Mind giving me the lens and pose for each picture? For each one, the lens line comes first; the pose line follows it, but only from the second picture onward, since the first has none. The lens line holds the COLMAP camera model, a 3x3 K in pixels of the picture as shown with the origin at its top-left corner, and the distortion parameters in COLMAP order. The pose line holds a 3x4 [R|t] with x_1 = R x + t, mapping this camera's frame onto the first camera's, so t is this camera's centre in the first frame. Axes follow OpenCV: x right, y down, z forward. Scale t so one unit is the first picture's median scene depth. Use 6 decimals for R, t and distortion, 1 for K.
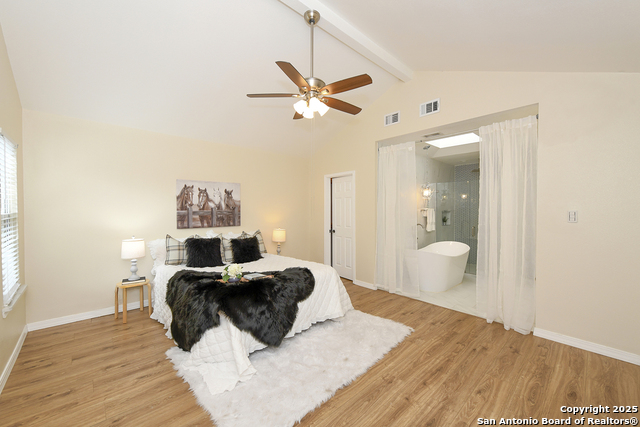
lens RADIAL K [[257.2, 0, 319.7], [0, 257.2, 211.9], [0, 0, 1]] dist [-0.001341, -0.000643]
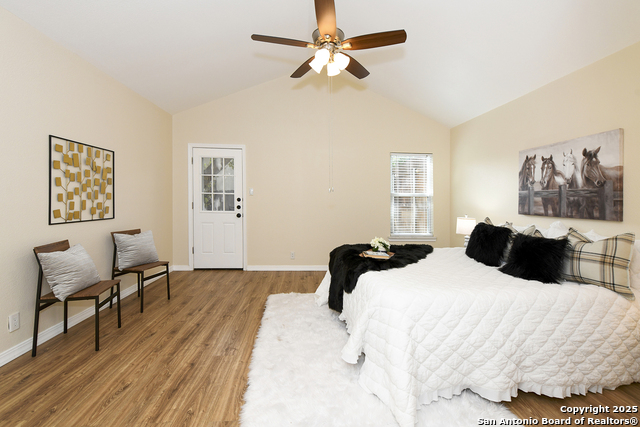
lens RADIAL K [[257.2, 0, 319.7], [0, 257.2, 211.9], [0, 0, 1]] dist [-0.001341, -0.000643]
pose [[-0.603728, 0.044575, -0.795943, 0.422346], [-0.008392, 0.998025, 0.062257, 0.014307], [0.797146, 0.044266, -0.602161, 0.938818]]
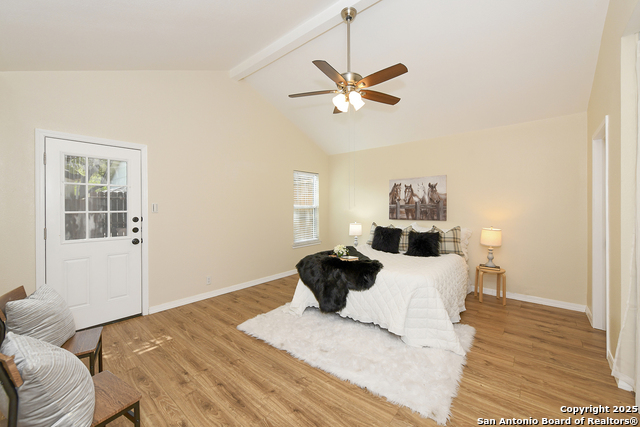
lens RADIAL K [[257.2, 0, 319.7], [0, 257.2, 211.9], [0, 0, 1]] dist [-0.001341, -0.000643]
pose [[0.134446, 0.034616, -0.990316, 0.611091], [0.004241, 0.999360, 0.035508, -0.014381], [0.990912, -0.008974, 0.134214, 0.466228]]
